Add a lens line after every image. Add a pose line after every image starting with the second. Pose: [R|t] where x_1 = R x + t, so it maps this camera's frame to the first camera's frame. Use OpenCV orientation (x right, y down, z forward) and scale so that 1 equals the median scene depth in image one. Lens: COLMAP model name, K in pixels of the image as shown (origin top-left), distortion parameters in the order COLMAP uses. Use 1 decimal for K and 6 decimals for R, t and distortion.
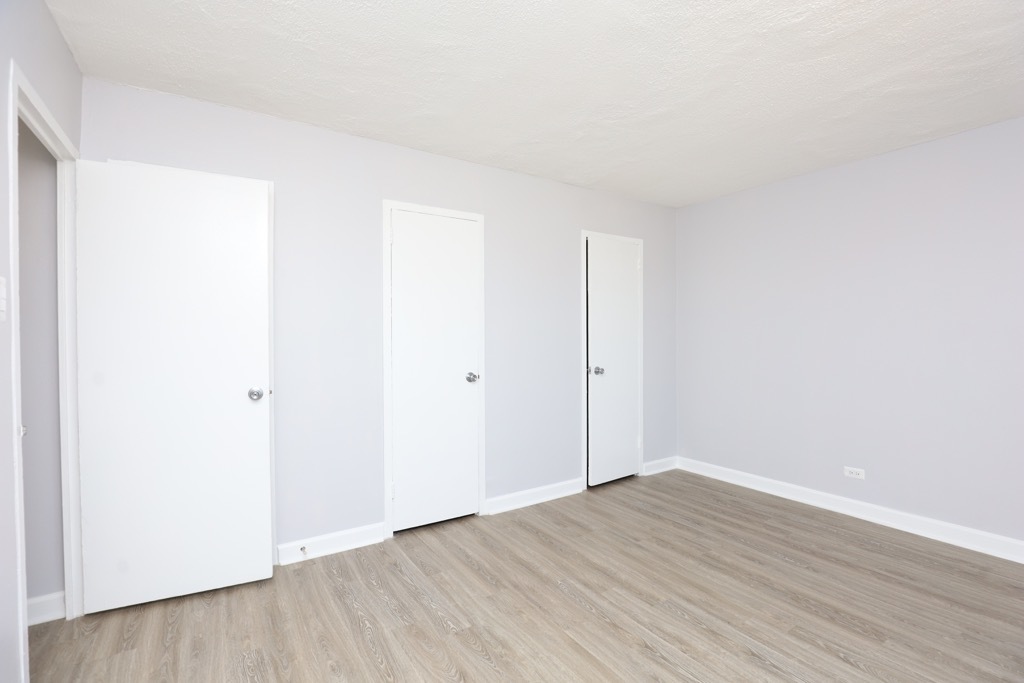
lens RADIAL K [[470.0, 0, 519.2], [0, 470.0, 343.3], [0, 0, 1]] dist [-0.037522, 0.007813]
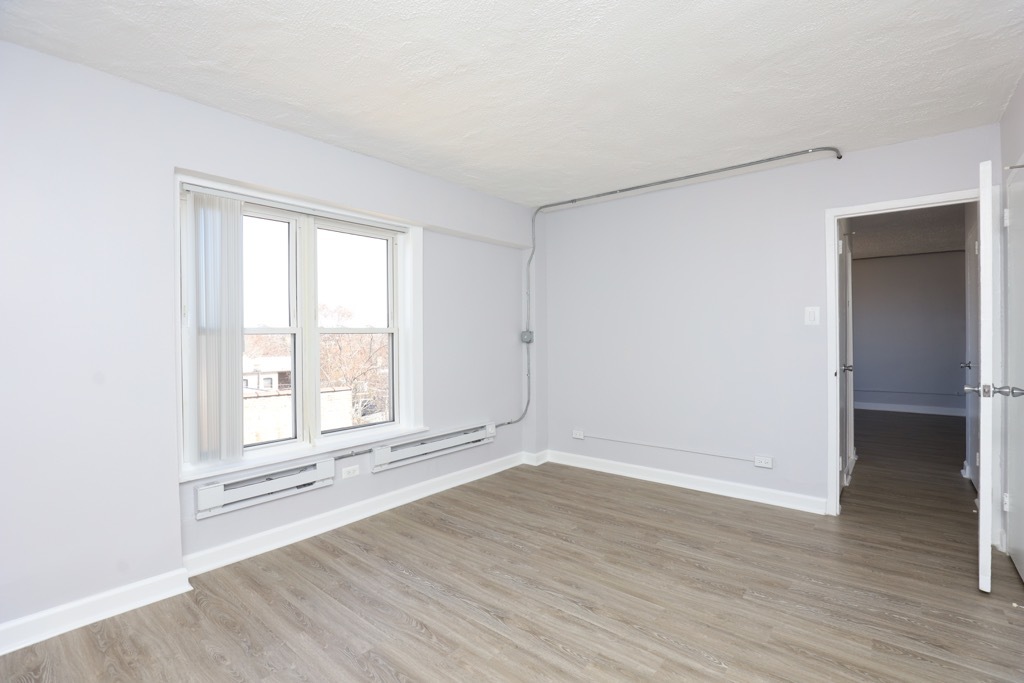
lens RADIAL K [[470.0, 0, 520.0], [0, 470.0, 343.0], [0, 0, 1]] dist [-0.037522, 0.007813]
pose [[-0.954846, 0.020289, -0.296408, 0.557626], [0.010167, 0.999313, 0.035649, -0.027951], [0.296927, 0.031026, -0.954396, 1.465401]]
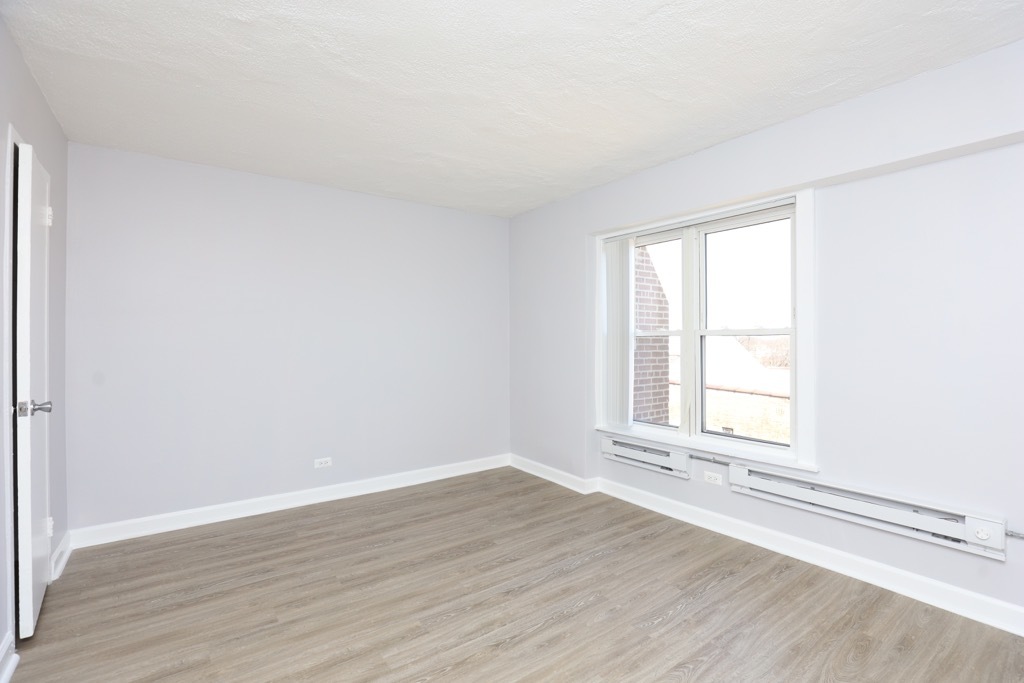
lens RADIAL K [[470.0, 0, 518.5], [0, 470.0, 344.8], [0, 0, 1]] dist [-0.037522, 0.007813]
pose [[-0.059748, -0.006357, 0.998193, -0.536273], [0.018086, 0.999809, 0.007450, -0.007760], [-0.998050, 0.018498, -0.059621, 0.726488]]
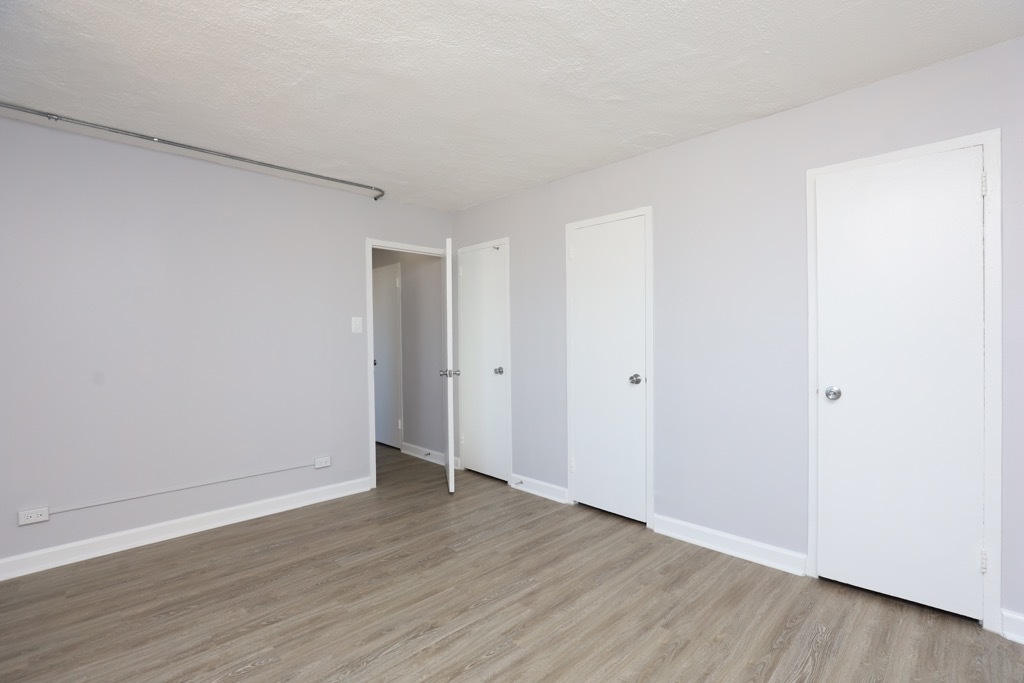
lens RADIAL K [[470.0, 0, 516.9], [0, 470.0, 345.3], [0, 0, 1]] dist [-0.037522, 0.007813]
pose [[0.192881, 0.021890, -0.980978, 0.988069], [-0.006794, 0.999757, 0.020974, -0.018878], [0.981199, 0.002619, 0.192982, 0.713606]]
